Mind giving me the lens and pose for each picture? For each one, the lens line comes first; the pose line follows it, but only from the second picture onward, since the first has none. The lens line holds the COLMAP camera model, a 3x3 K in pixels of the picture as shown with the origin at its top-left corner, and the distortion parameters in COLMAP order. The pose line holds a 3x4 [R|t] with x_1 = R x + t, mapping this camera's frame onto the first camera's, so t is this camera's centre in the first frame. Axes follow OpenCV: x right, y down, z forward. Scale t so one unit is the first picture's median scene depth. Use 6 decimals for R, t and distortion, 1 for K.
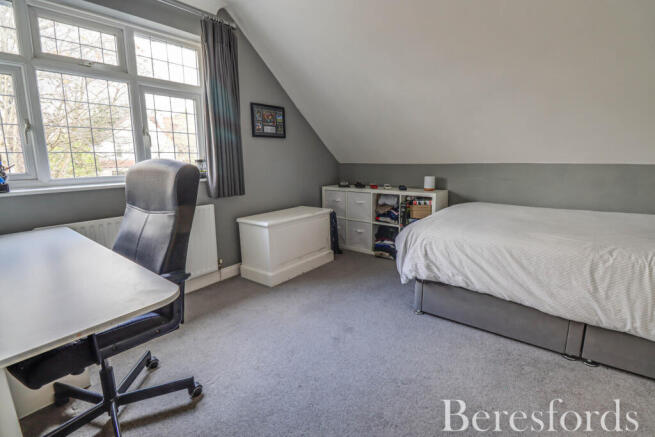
lens RADIAL K [[302.1, 0, 329.0], [0, 302.1, 208.7], [0, 0, 1]] dist [0.001514, -0.015119]
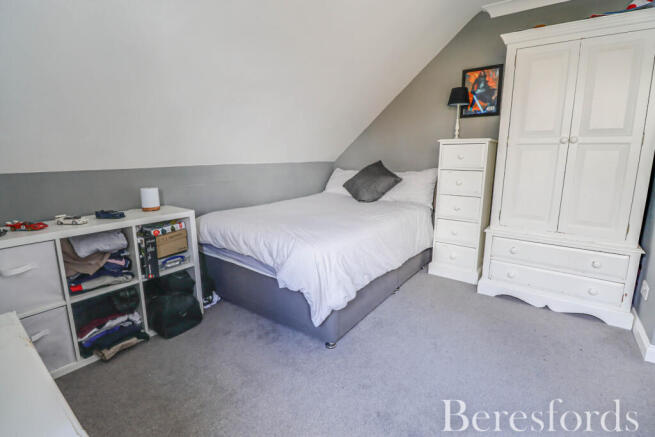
lens RADIAL K [[302.1, 0, 329.0], [0, 302.1, 208.7], [0, 0, 1]] dist [0.001514, -0.015119]
pose [[-0.030469, -0.156930, 0.987140, -0.323002], [0.169703, 0.972448, 0.159832, -0.106667], [-0.985024, 0.172390, -0.002999, 0.662990]]
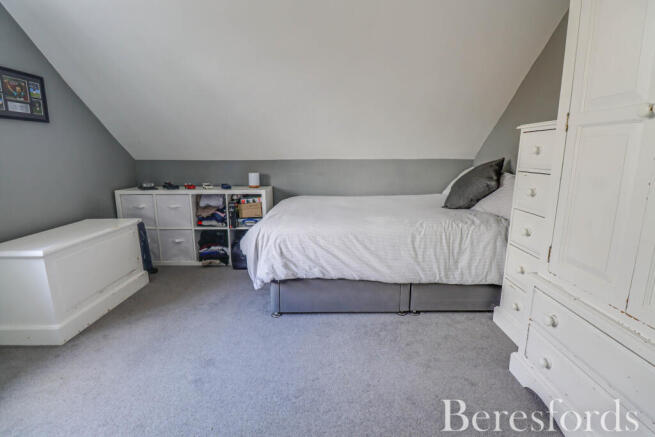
lens RADIAL K [[302.1, 0, 329.0], [0, 302.1, 208.7], [0, 0, 1]] dist [0.001514, -0.015119]
pose [[0.782740, -0.097818, 0.614614, -0.087636], [0.094989, 0.994777, 0.037350, -0.006601], [-0.615057, 0.029146, 0.787944, 0.096655]]
